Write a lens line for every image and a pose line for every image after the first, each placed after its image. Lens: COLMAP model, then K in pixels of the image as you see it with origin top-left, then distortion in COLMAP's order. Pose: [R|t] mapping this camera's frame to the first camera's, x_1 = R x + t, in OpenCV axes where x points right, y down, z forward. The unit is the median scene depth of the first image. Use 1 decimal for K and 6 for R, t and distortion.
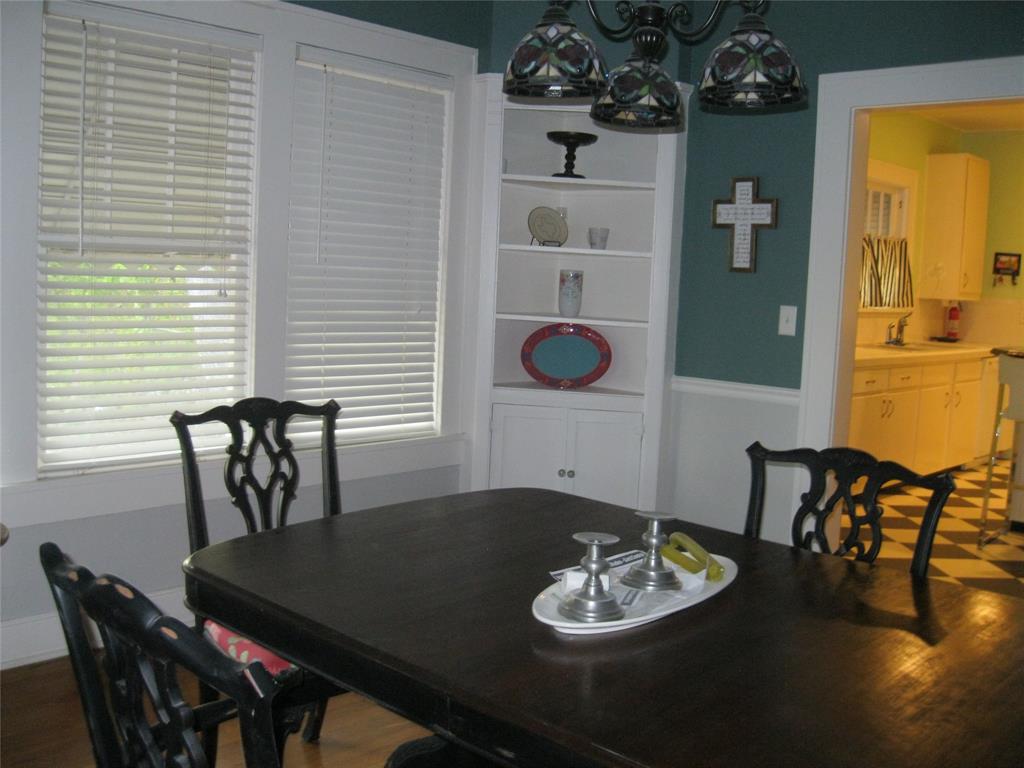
lens RADIAL K [[1037.5, 0, 512.0], [0, 1037.5, 384.0], [0, 0, 1]] dist [-0.087961, 0.011911]
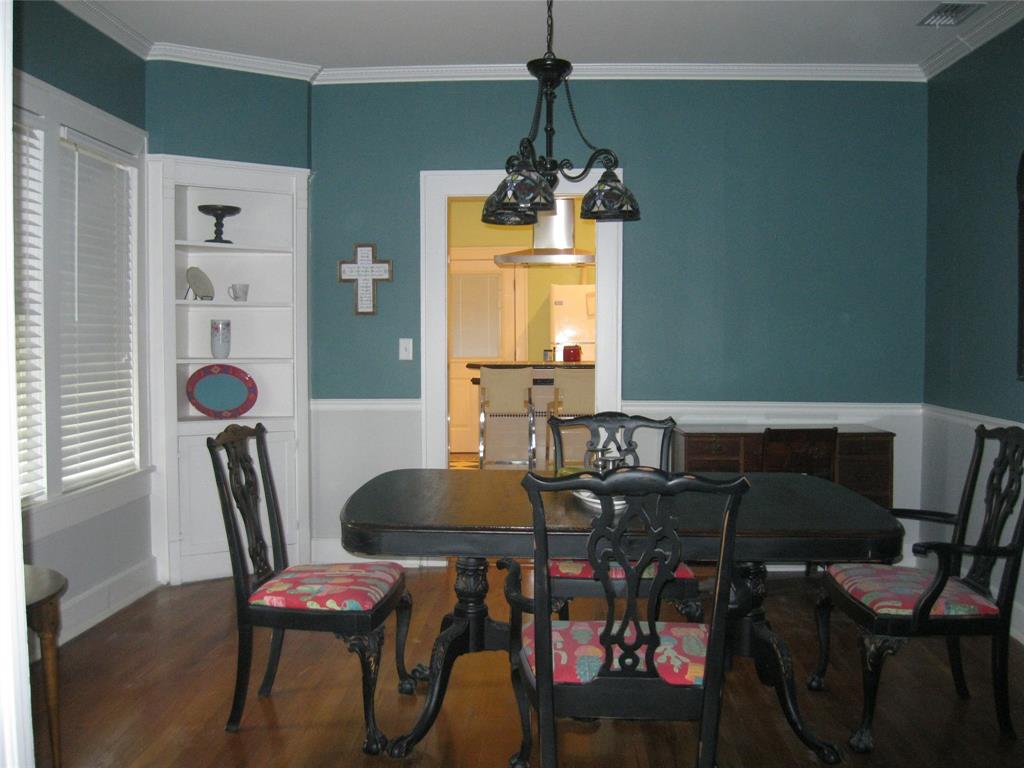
lens RADIAL K [[1037.5, 0, 512.0], [0, 1037.5, 384.0], [0, 0, 1]] dist [-0.087961, 0.011911]
pose [[0.746767, -0.077750, 0.660526, -0.516150], [0.104775, 0.994495, -0.001393, 0.000722], [-0.656781, 0.070246, 0.750802, -0.111322]]
